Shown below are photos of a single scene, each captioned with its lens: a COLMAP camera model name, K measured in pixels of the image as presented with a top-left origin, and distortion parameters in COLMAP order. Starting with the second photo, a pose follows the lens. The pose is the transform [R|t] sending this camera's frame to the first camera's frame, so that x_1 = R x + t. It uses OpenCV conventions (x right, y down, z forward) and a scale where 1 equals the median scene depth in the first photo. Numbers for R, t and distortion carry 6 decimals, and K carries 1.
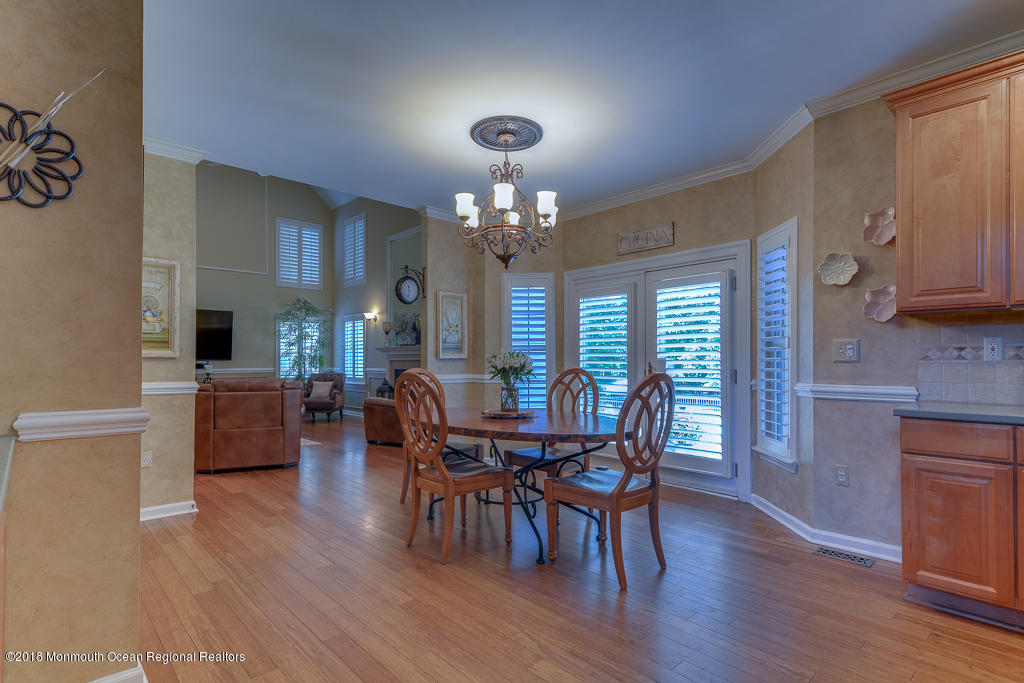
lens RADIAL K [[510.2, 0, 507.2], [0, 510.2, 357.8], [0, 0, 1]] dist [0.005103, -0.000274]
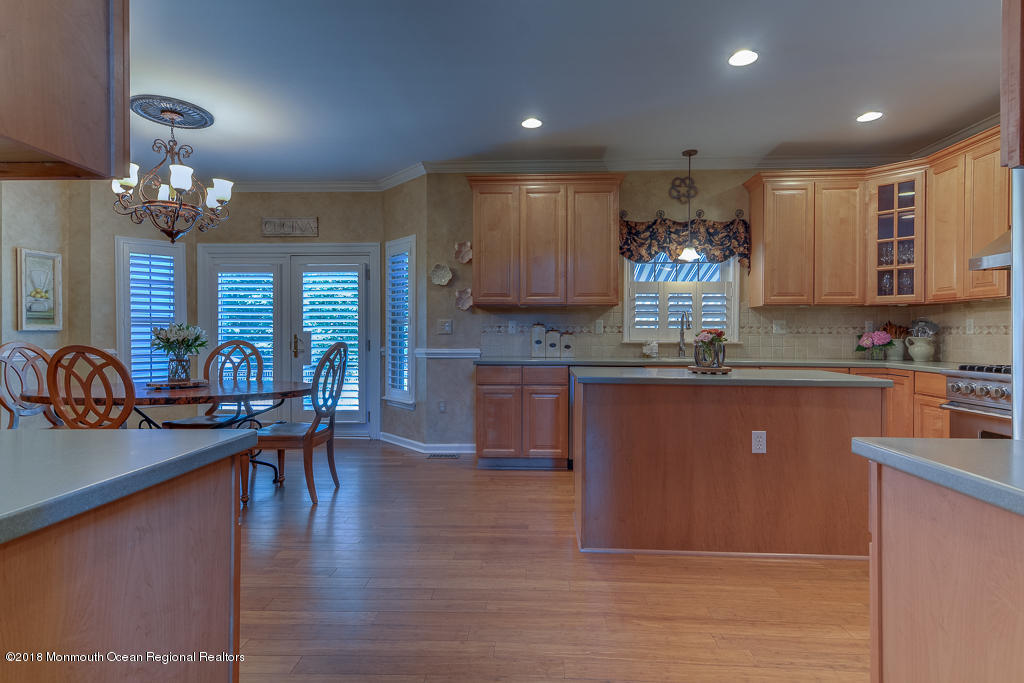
lens RADIAL K [[505.9, 0, 515.2], [0, 505.9, 343.9], [0, 0, 1]] dist [0.011022, -0.000763]
pose [[0.702995, -0.014081, 0.711055, -0.252257], [-0.004005, 0.999710, 0.023757, 0.000305], [-0.711183, -0.019549, 0.702735, -0.215369]]
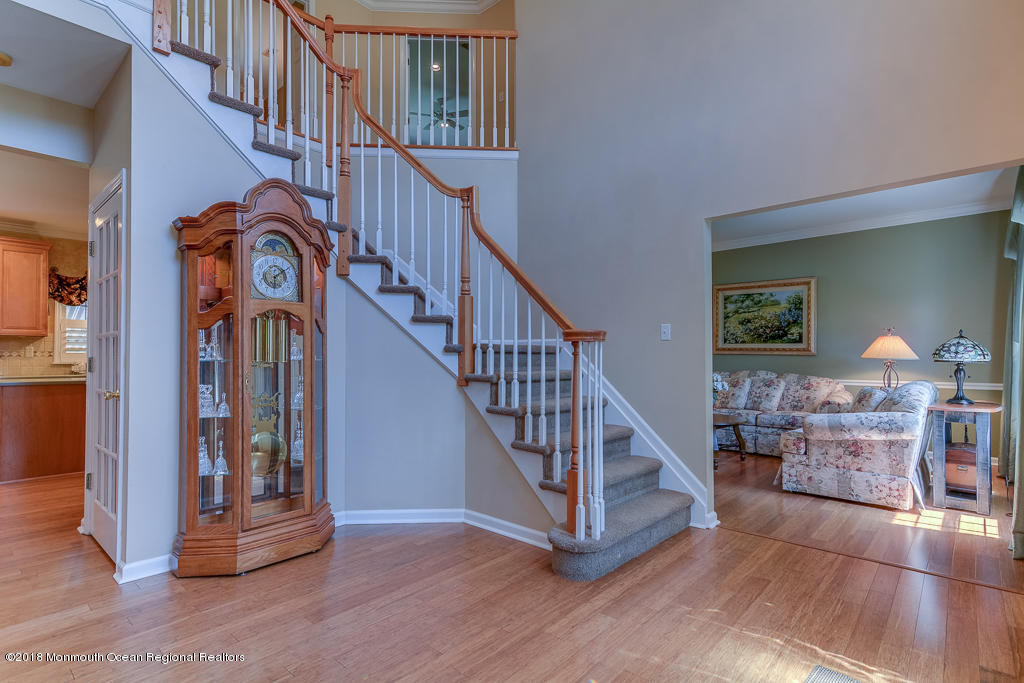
lens RADIAL K [[505.9, 0, 515.2], [0, 505.9, 343.9], [0, 0, 1]] dist [0.011022, -0.000763]
pose [[-0.105008, 0.018611, 0.994297, -0.939467], [-0.003473, 0.999812, -0.019081, -0.011461], [-0.994465, -0.005457, -0.104924, -0.800590]]
